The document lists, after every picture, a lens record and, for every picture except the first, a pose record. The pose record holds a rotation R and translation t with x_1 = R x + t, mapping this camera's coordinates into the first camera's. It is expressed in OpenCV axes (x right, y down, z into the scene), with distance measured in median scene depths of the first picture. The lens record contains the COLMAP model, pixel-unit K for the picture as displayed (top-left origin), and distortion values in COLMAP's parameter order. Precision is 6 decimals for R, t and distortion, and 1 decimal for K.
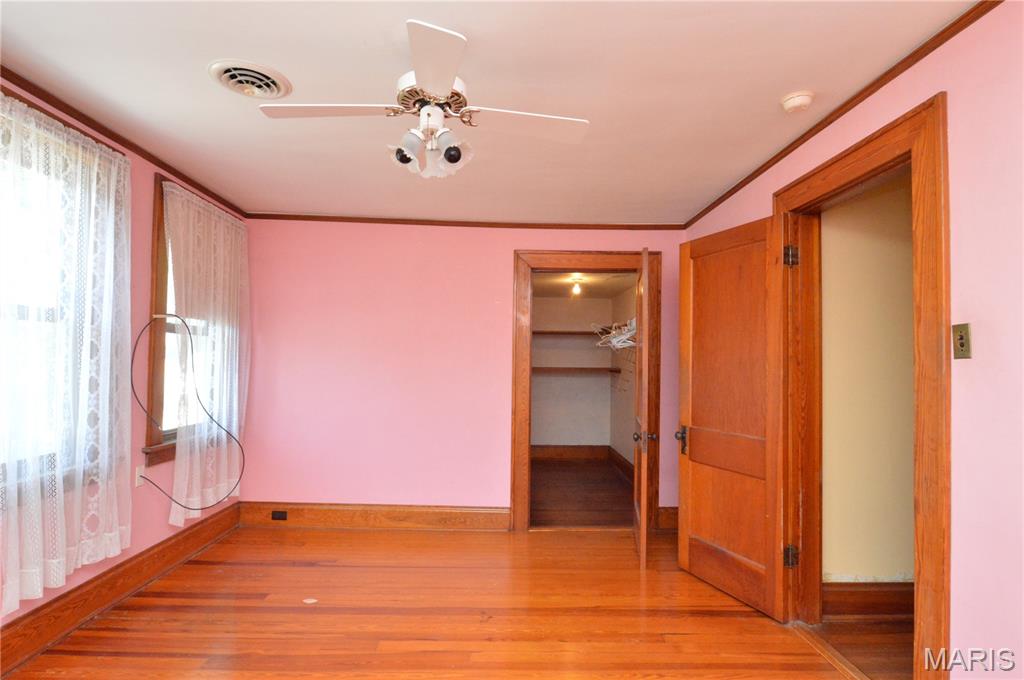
lens RADIAL K [[564.6, 0, 515.5], [0, 564.6, 350.4], [0, 0, 1]] dist [0.014863, -0.000286]
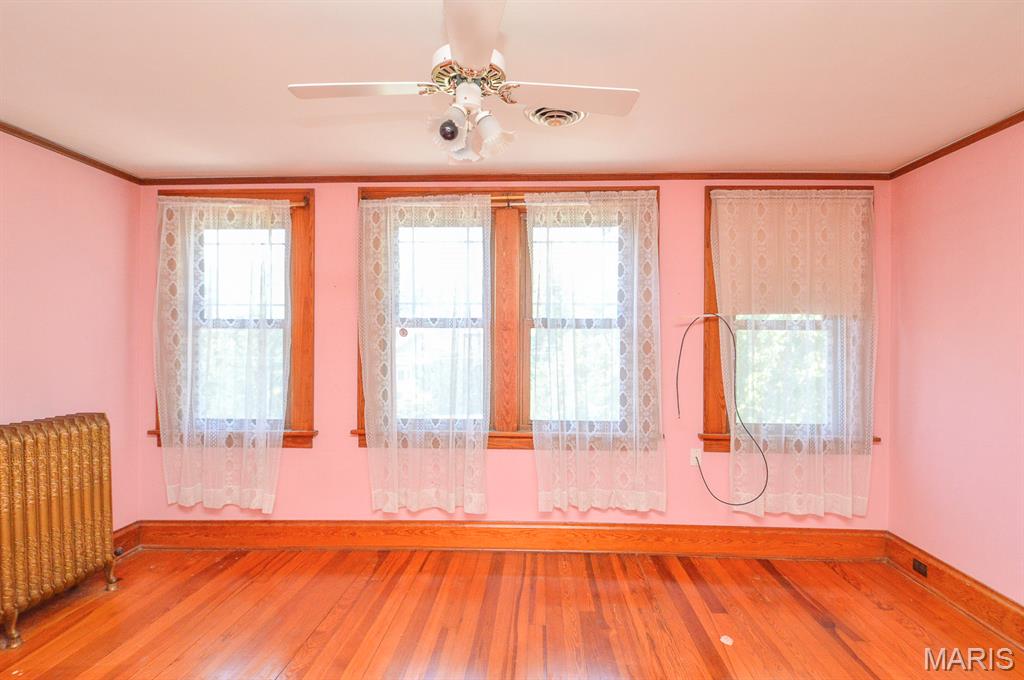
lens RADIAL K [[553.9, 0, 518.0], [0, 553.9, 351.4], [0, 0, 1]] dist [0.030047, -0.036656]
pose [[-0.063395, 0.001968, -0.997987, 0.468954], [0.005947, 0.999981, 0.001594, 0.003454], [0.997971, -0.005834, -0.063405, 0.704904]]
